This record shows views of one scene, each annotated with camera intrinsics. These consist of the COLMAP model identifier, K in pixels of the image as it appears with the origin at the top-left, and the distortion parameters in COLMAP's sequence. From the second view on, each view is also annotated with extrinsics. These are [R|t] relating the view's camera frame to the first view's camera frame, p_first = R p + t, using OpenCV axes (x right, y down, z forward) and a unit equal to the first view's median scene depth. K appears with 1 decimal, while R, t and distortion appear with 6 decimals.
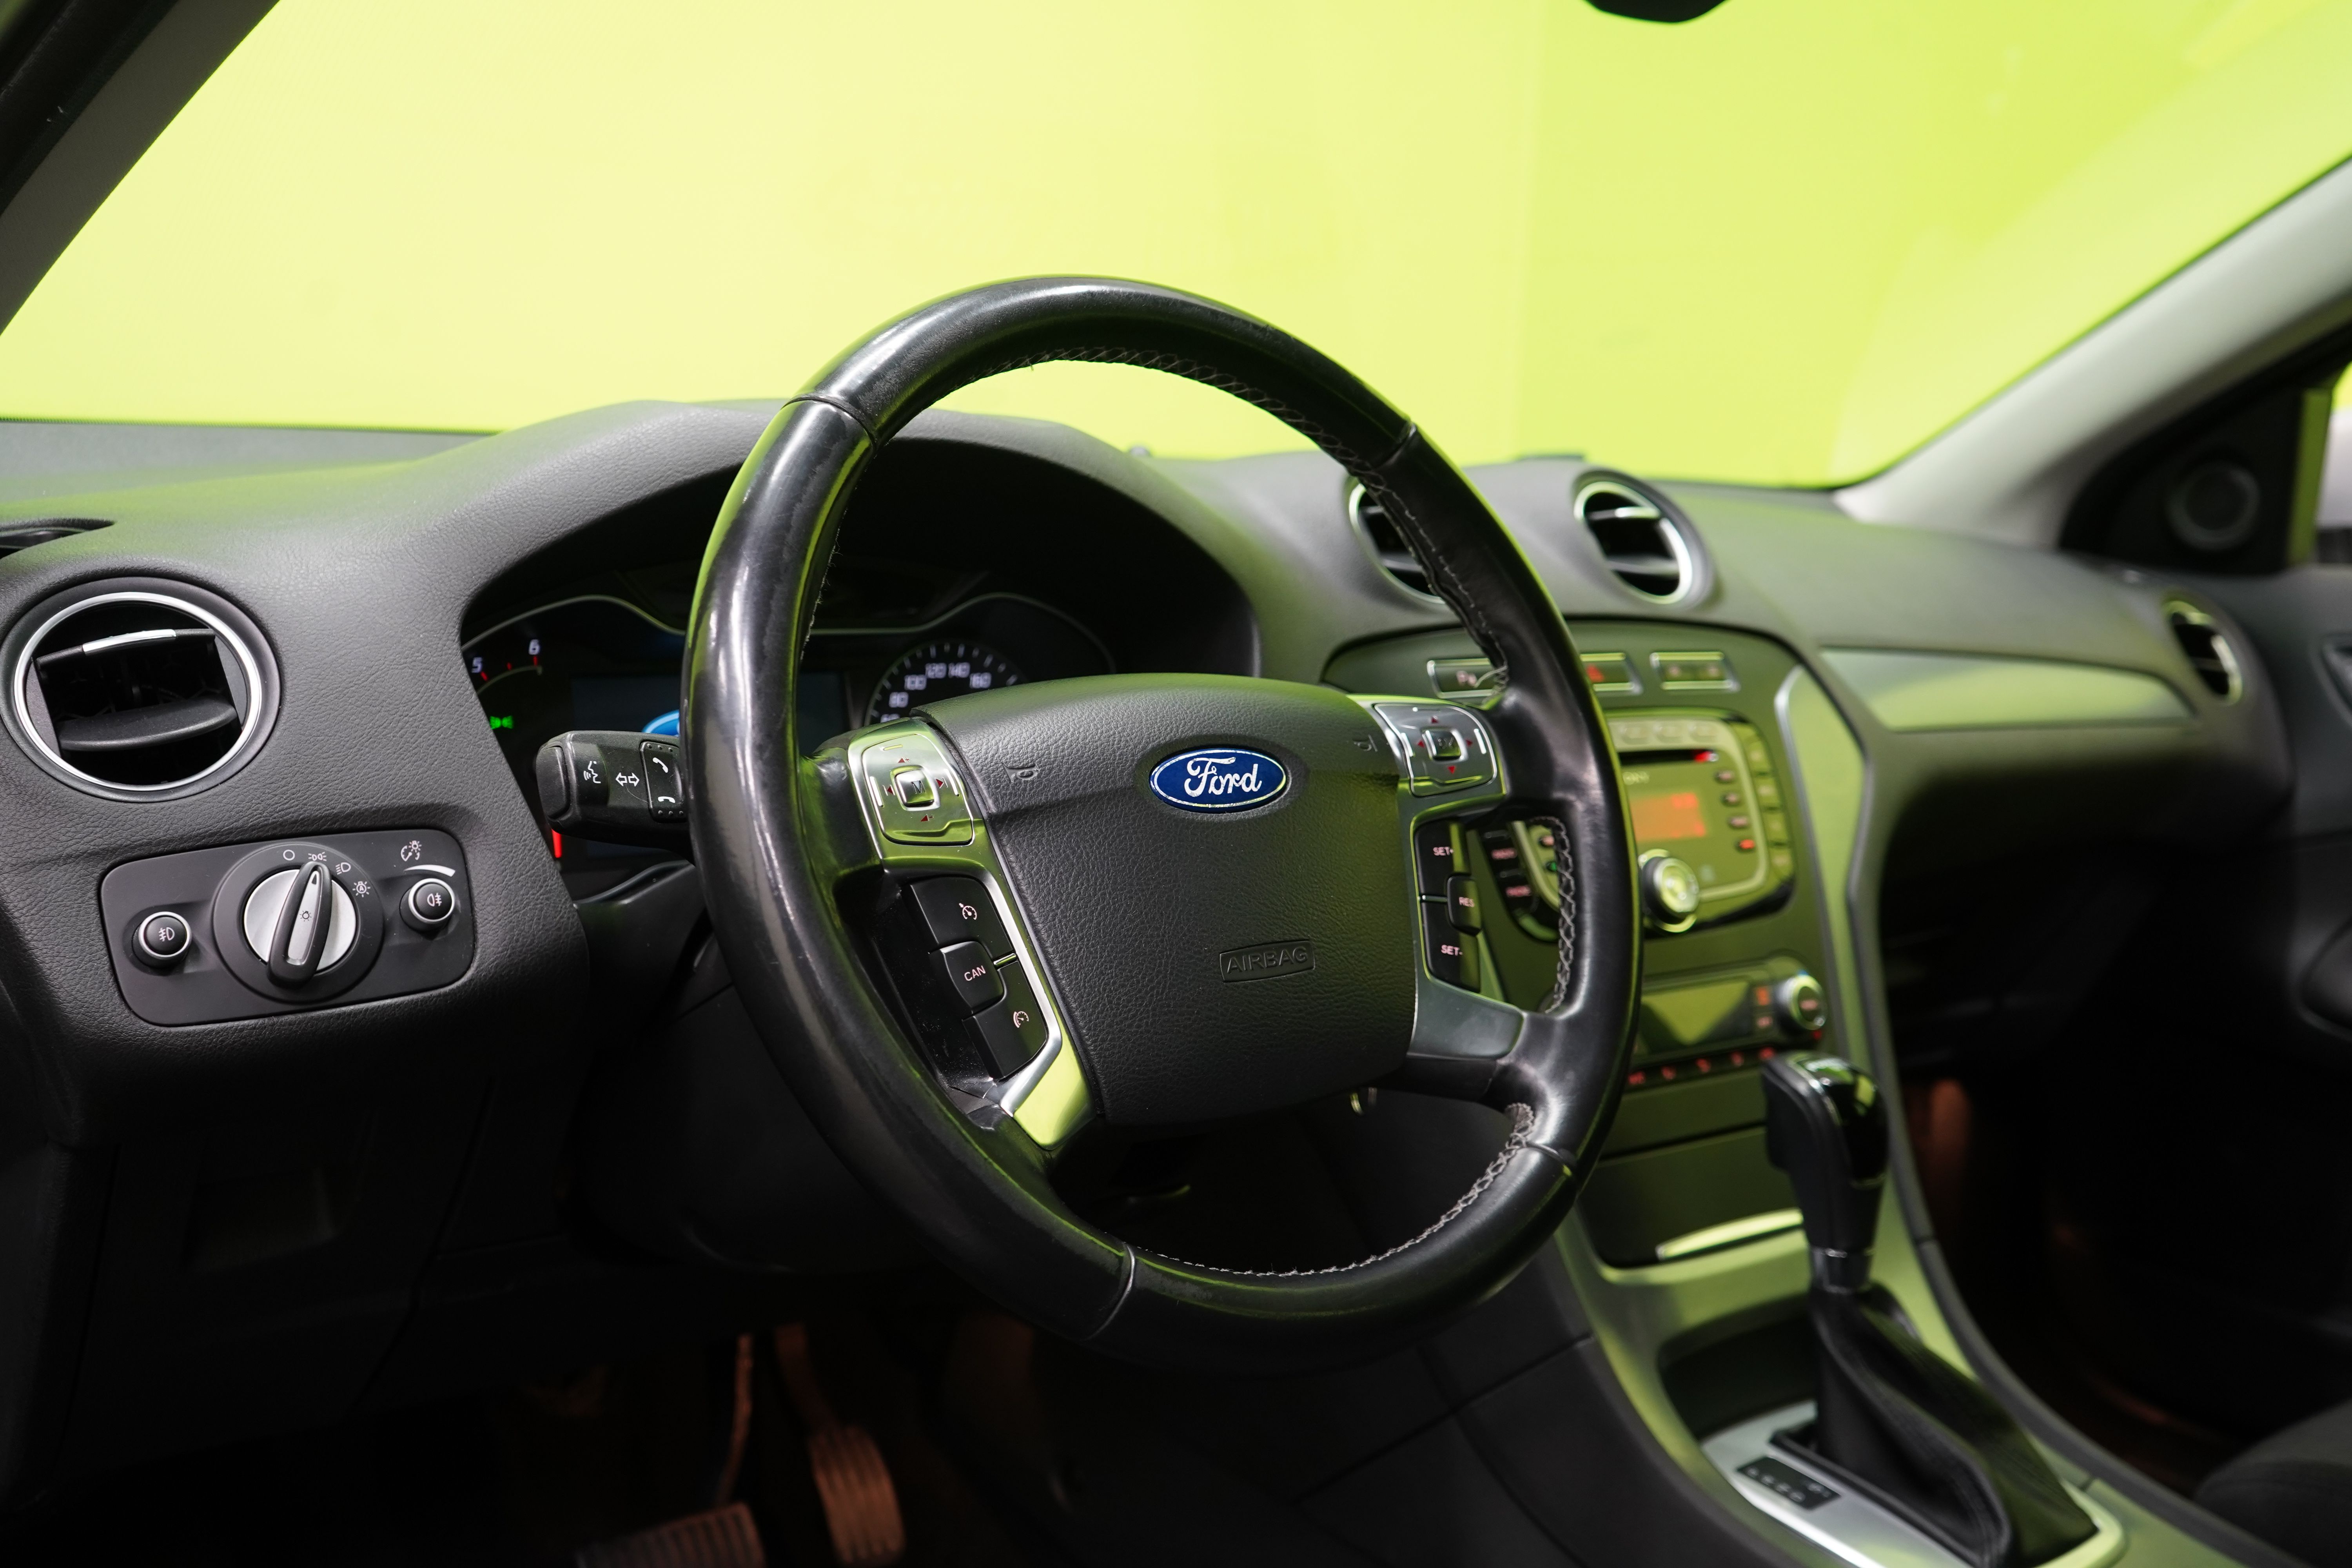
lens RADIAL K [[2362.6, 0, 1182.7], [0, 2362.6, 772.5], [0, 0, 1]] dist [-0.030944, 0.000000]
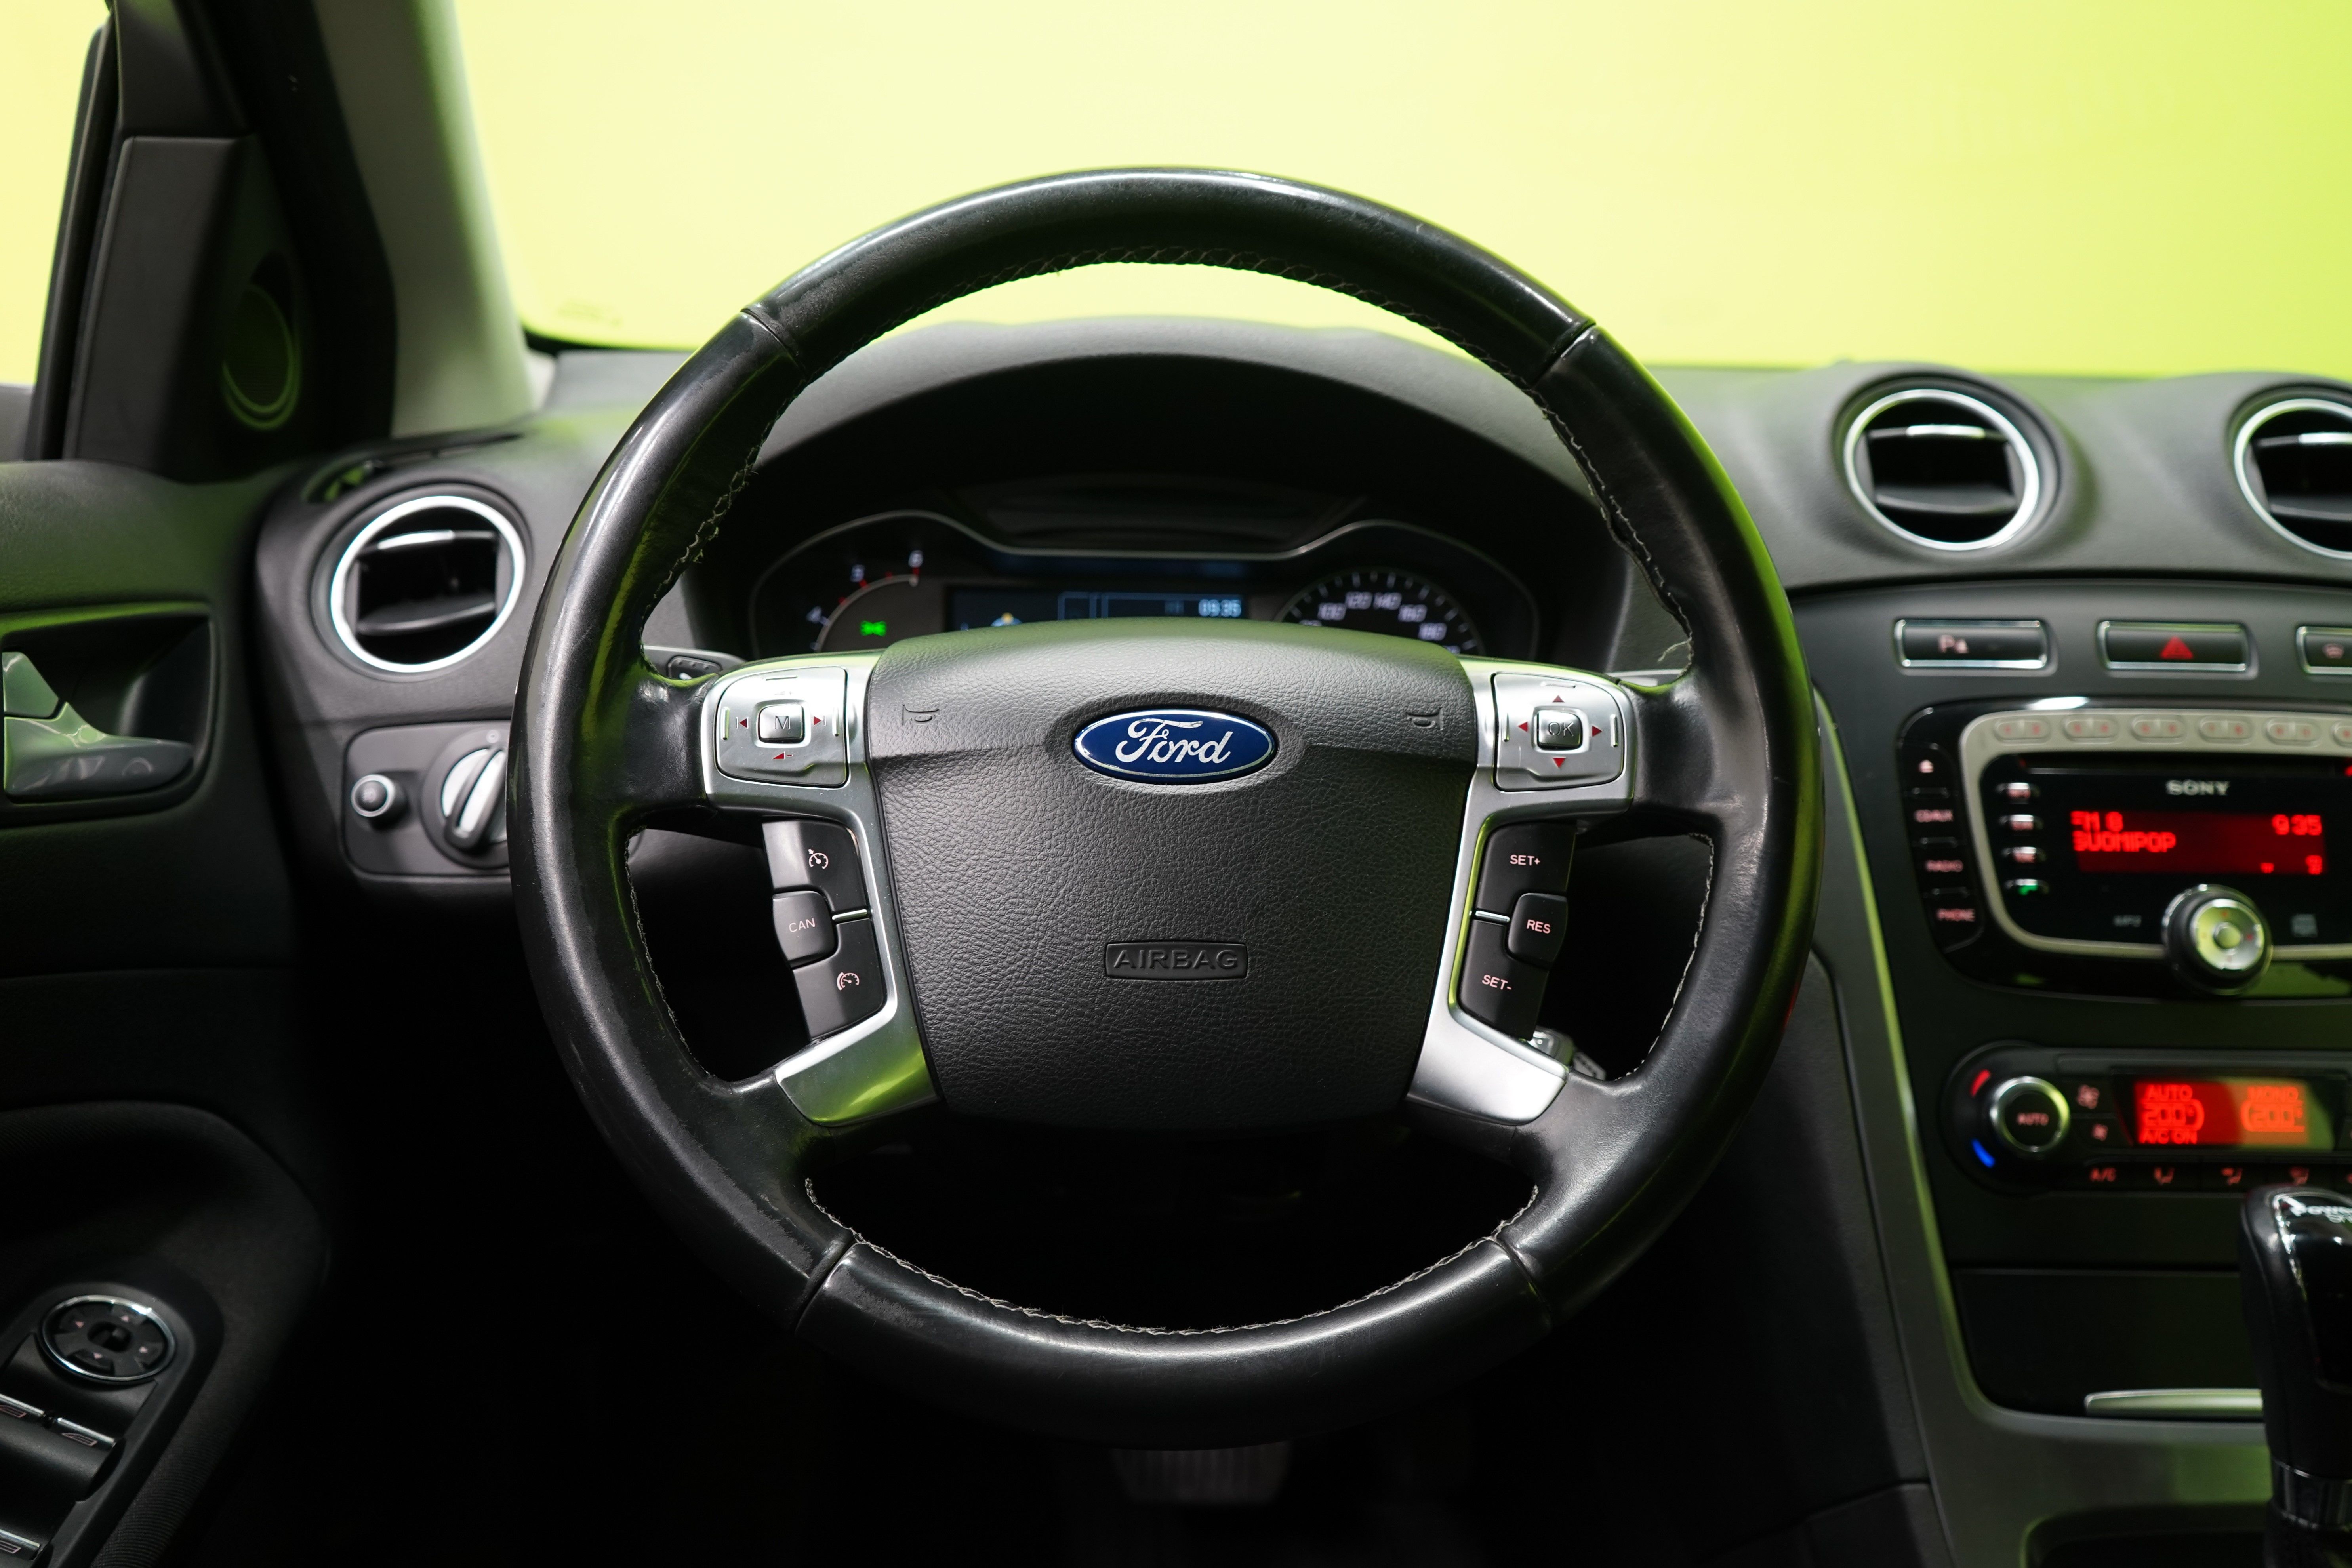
lens RADIAL K [[2095.1, 0, 1184.2], [0, 2095.1, 784.3], [0, 0, 1]] dist [-0.011825, 0.016825]
pose [[0.808167, 0.103948, -0.579708, 0.413037], [-0.069747, 0.994267, 0.081050, -0.040242], [0.584809, -0.025069, 0.810784, 0.333513]]
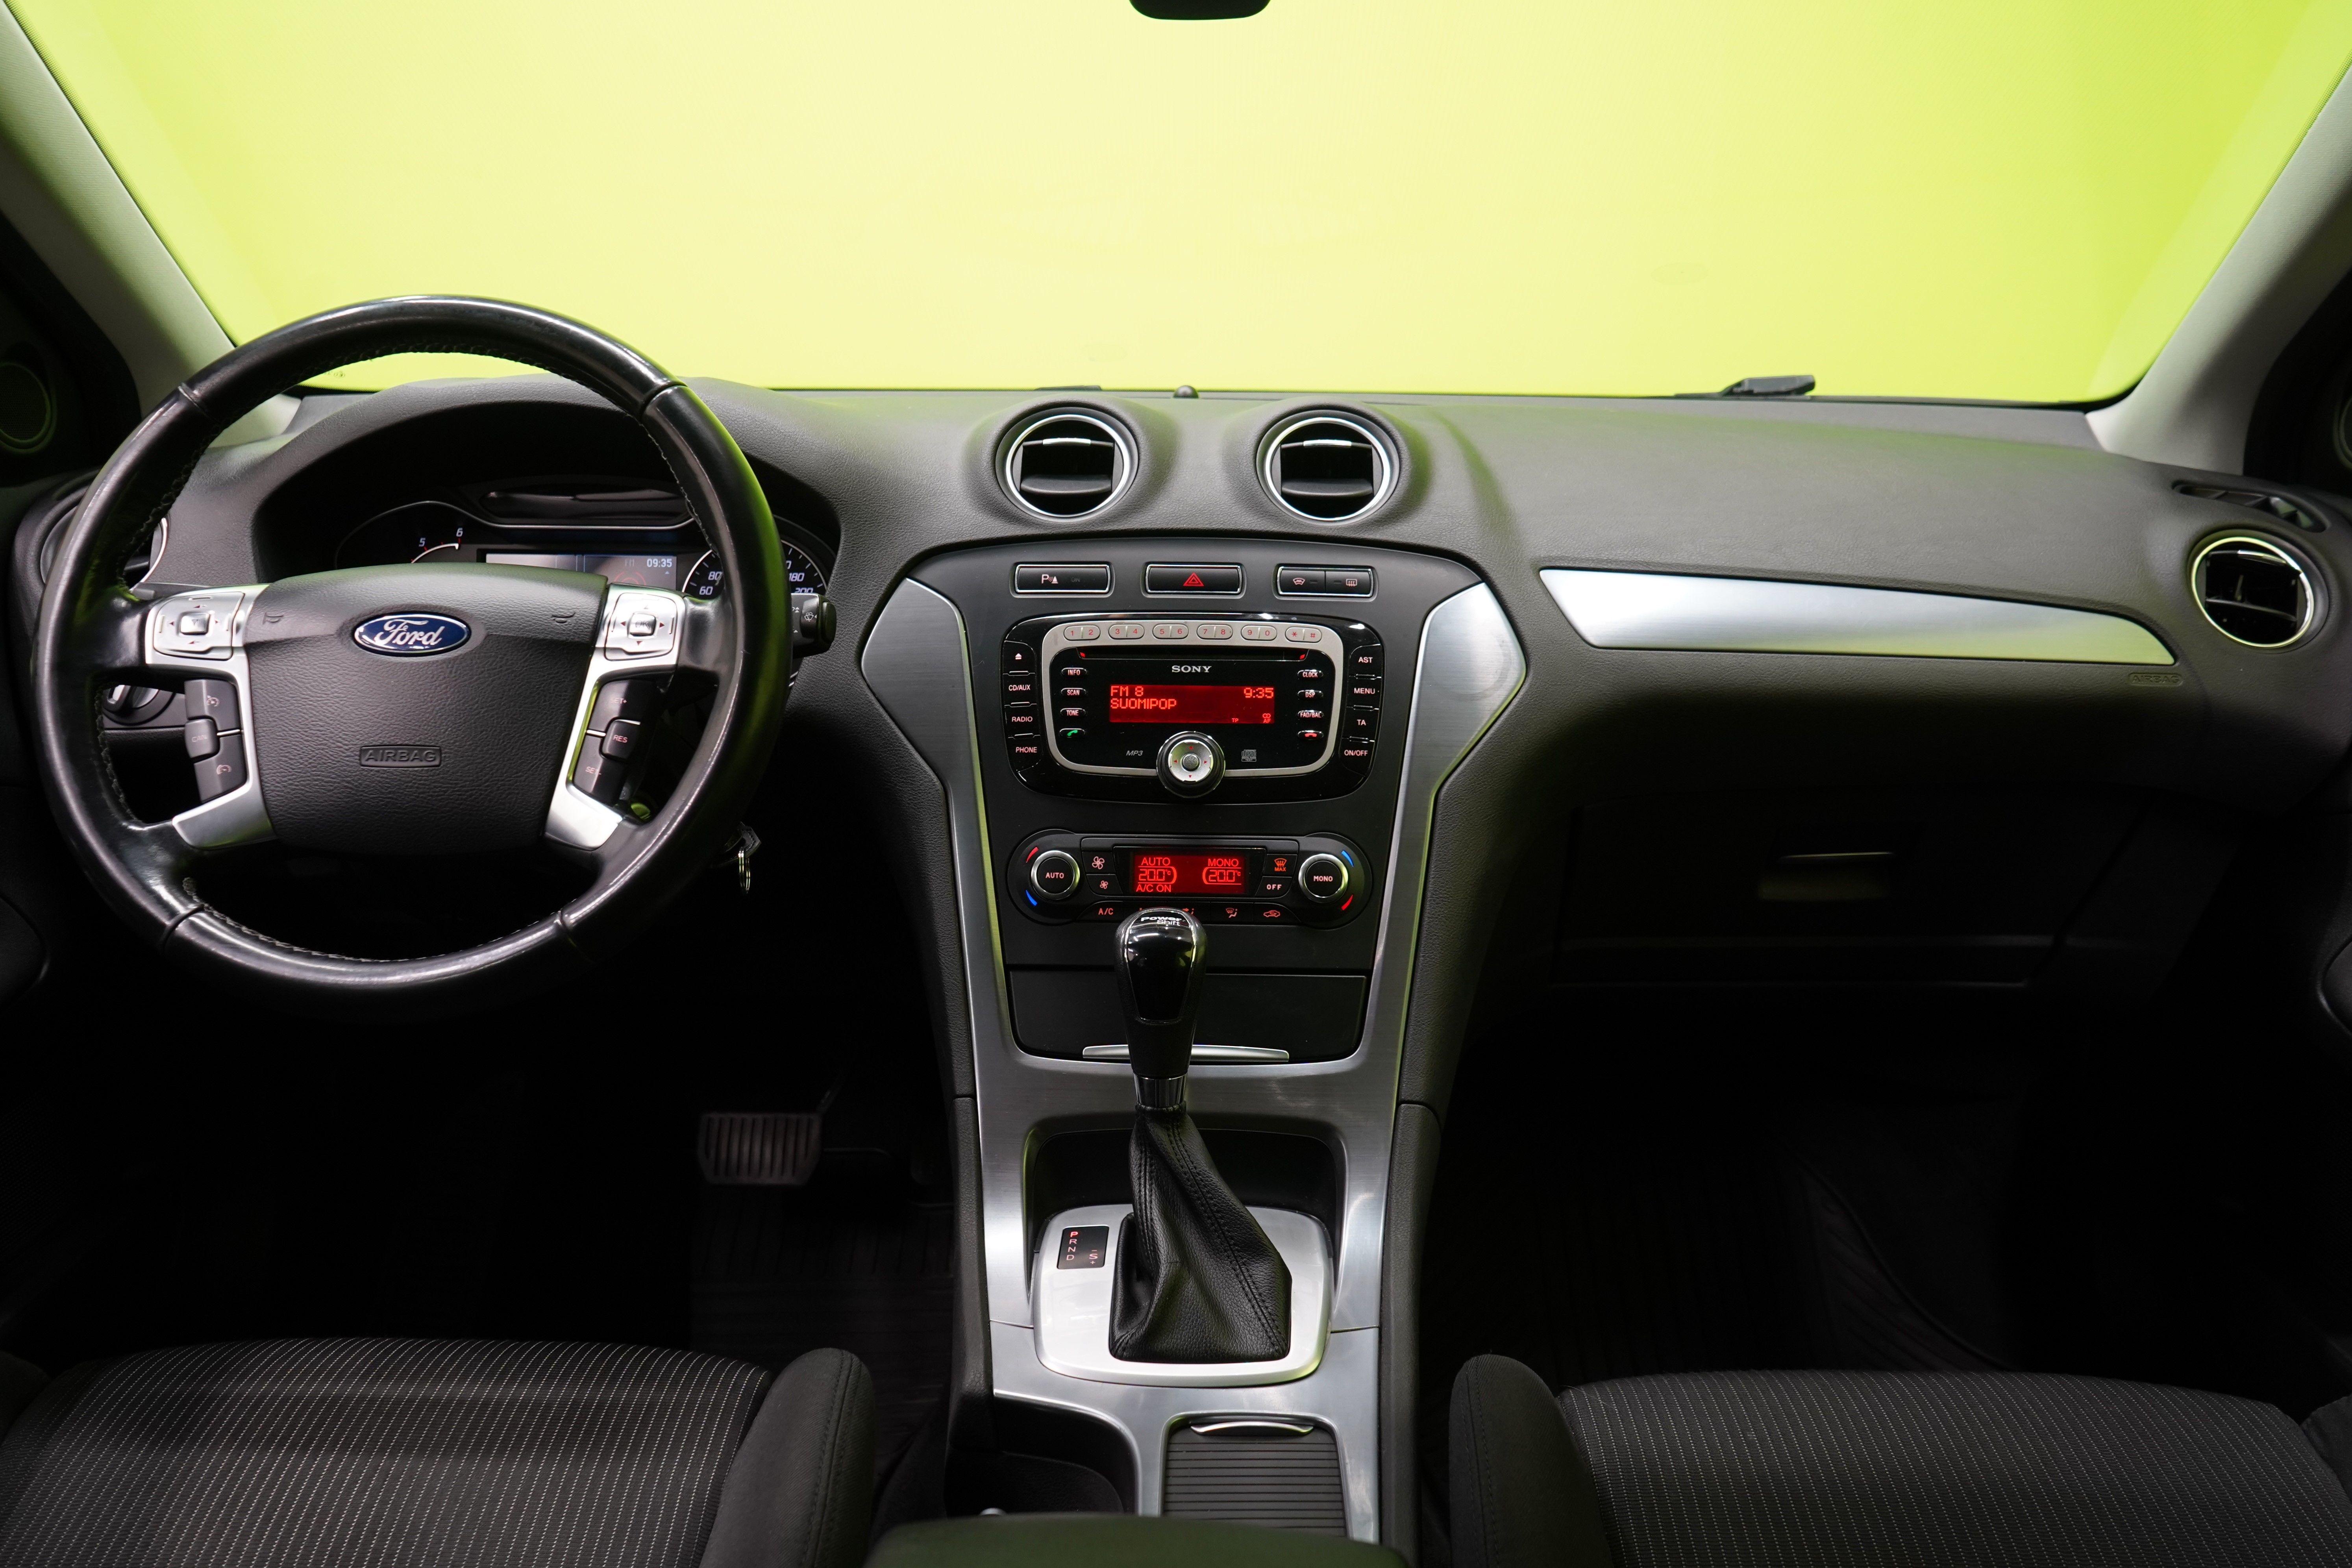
lens RADIAL K [[1856.6, 0, 1171.0], [0, 1856.6, 782.5], [0, 0, 1]] dist [-0.000261, -0.002506]
pose [[0.771564, 0.115545, -0.625570, 1.011847], [-0.061432, 0.992304, 0.107513, -0.053619], [0.633178, -0.044523, 0.772724, 0.341751]]
